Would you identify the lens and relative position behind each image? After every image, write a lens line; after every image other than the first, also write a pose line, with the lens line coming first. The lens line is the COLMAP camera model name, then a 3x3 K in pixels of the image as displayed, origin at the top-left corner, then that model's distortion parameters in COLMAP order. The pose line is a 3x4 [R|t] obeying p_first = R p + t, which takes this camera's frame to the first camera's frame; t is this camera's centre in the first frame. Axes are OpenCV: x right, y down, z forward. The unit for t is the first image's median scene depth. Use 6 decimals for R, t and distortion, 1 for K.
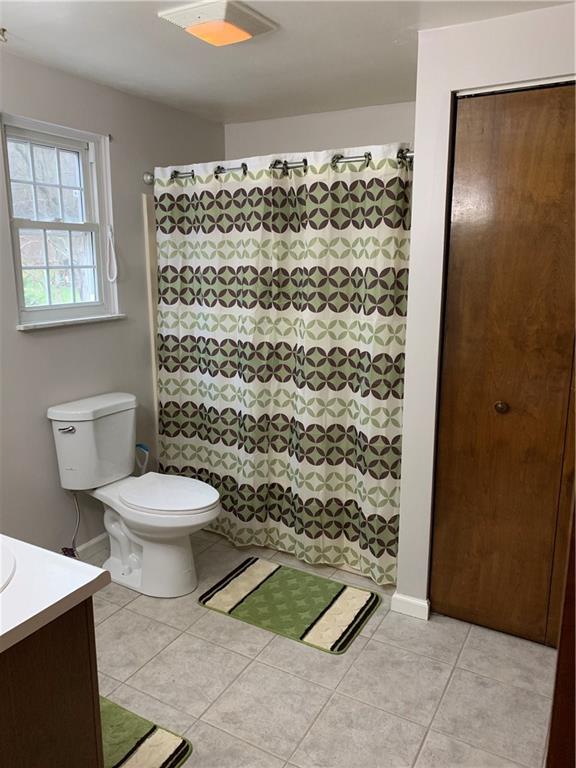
lens RADIAL K [[599.2, 0, 288.0], [0, 599.2, 384.0], [0, 0, 1]] dist [0.076463, -0.091287]
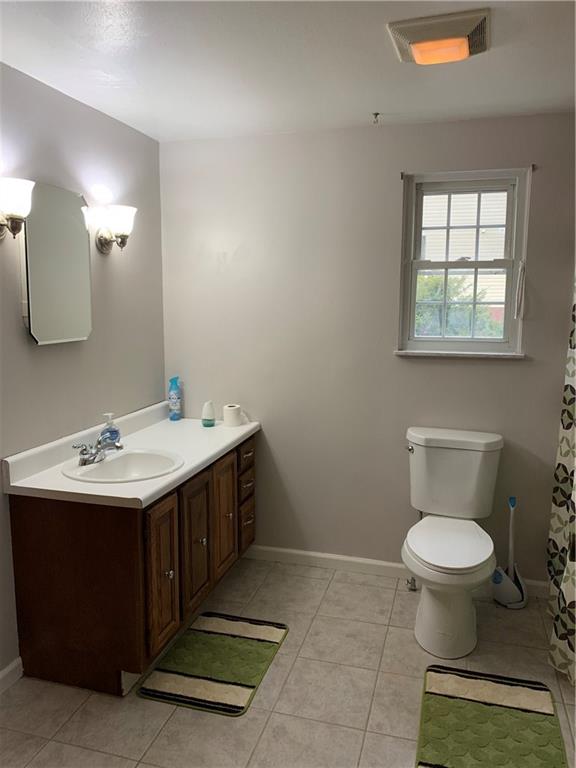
lens RADIAL K [[599.2, 0, 288.0], [0, 599.2, 384.0], [0, 0, 1]] dist [0.076463, -0.091287]
pose [[0.219019, 0.142071, -0.965322, 0.618992], [-0.205440, 0.973879, 0.096719, -0.097481], [0.953847, 0.177132, 0.242485, 0.496233]]
